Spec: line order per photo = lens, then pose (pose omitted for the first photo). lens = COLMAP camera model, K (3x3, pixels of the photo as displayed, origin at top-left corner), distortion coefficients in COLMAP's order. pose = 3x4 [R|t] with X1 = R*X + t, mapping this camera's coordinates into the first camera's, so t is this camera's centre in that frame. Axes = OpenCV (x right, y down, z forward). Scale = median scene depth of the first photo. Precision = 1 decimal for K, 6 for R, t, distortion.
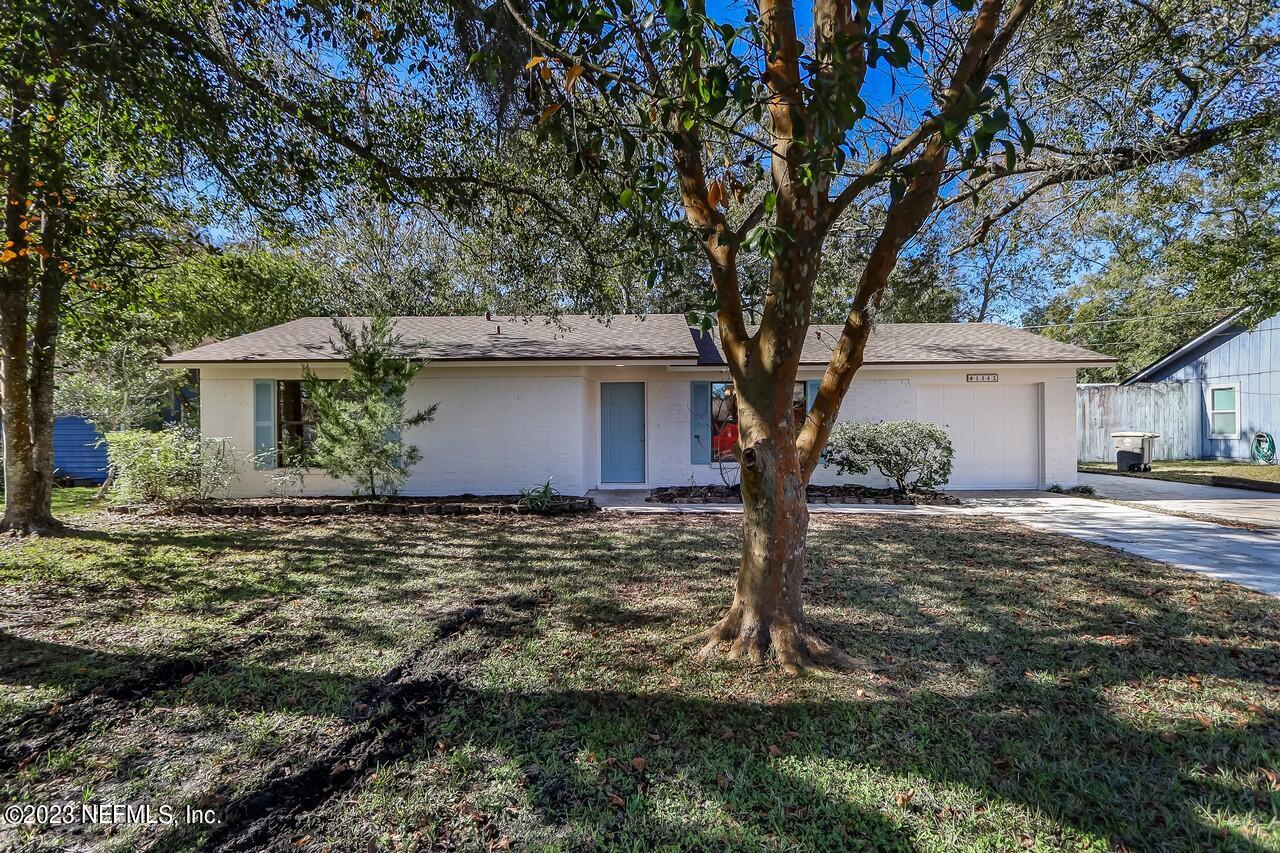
lens RADIAL K [[602.3, 0, 640.0], [0, 602.3, 426.5], [0, 0, 1]] dist [0.000246, -0.000033]
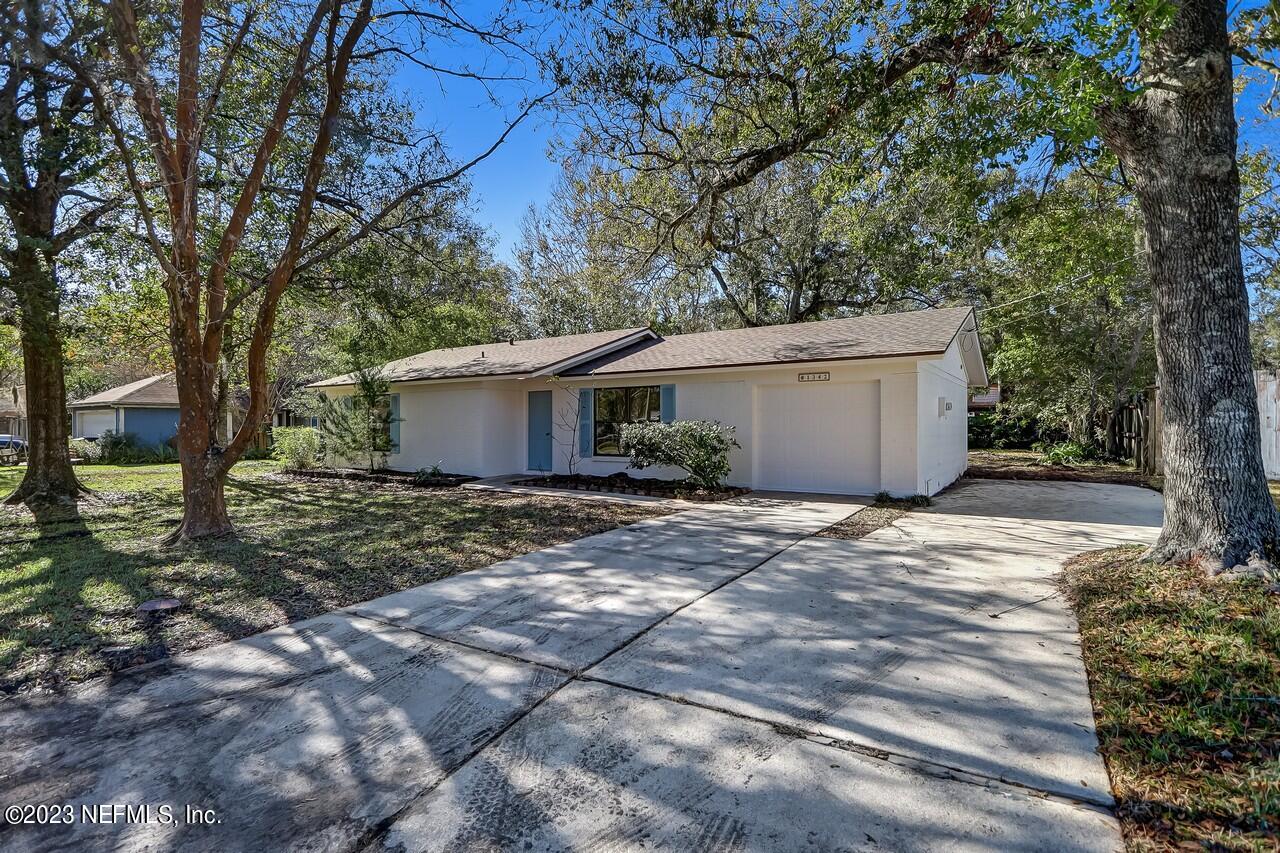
lens RADIAL K [[584.5, 0, 634.7], [0, 584.5, 429.5], [0, 0, 1]] dist [0.003203, 0.000706]
pose [[0.854009, 0.006822, -0.520214, 0.820388], [-0.008454, 0.999964, -0.000766, 0.006280], [0.520190, 0.005052, 0.854036, 0.060191]]
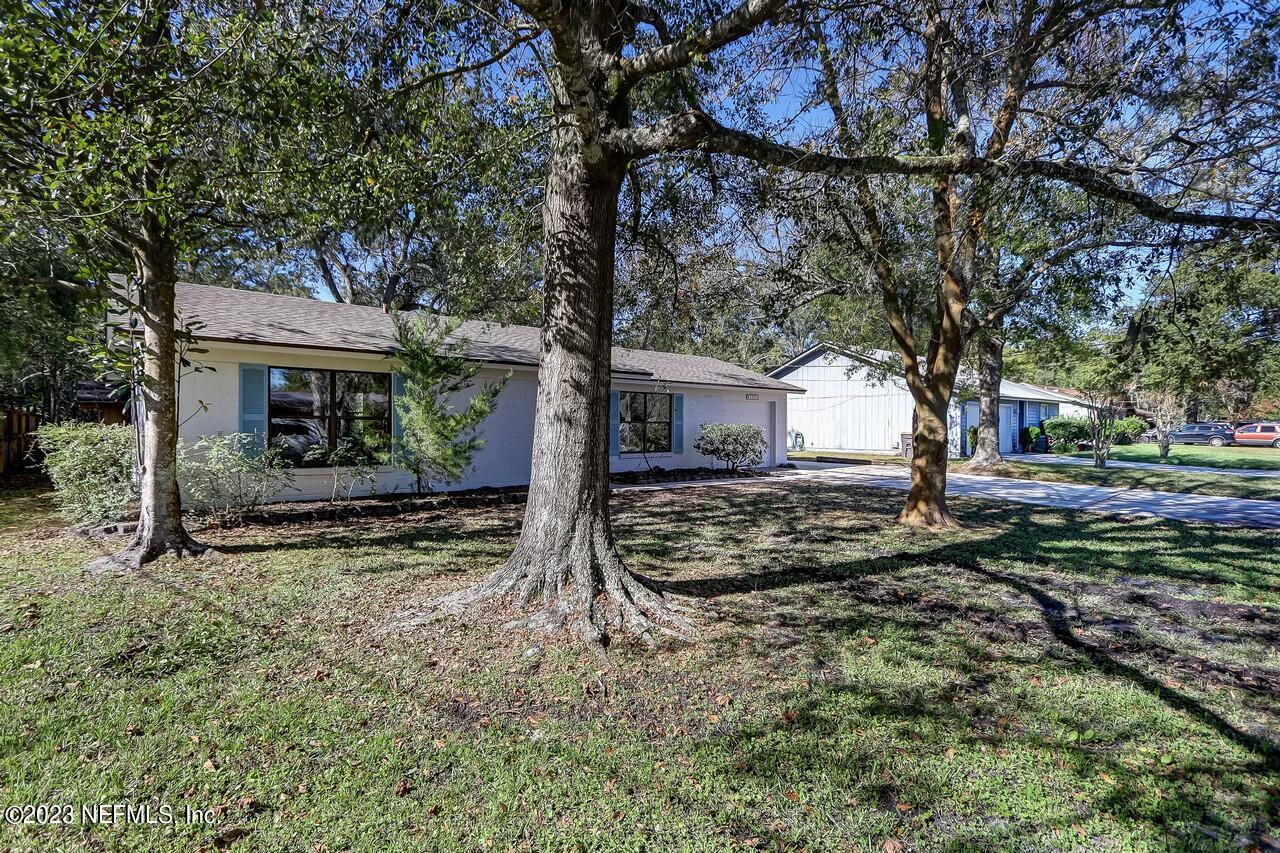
lens RADIAL K [[584.5, 0, 634.7], [0, 584.5, 429.5], [0, 0, 1]] dist [0.003203, 0.000706]
pose [[0.763268, 0.008157, 0.646030, -0.672872], [-0.014349, 0.999888, 0.004328, 0.002076], [-0.645922, -0.012573, 0.763300, 0.025972]]
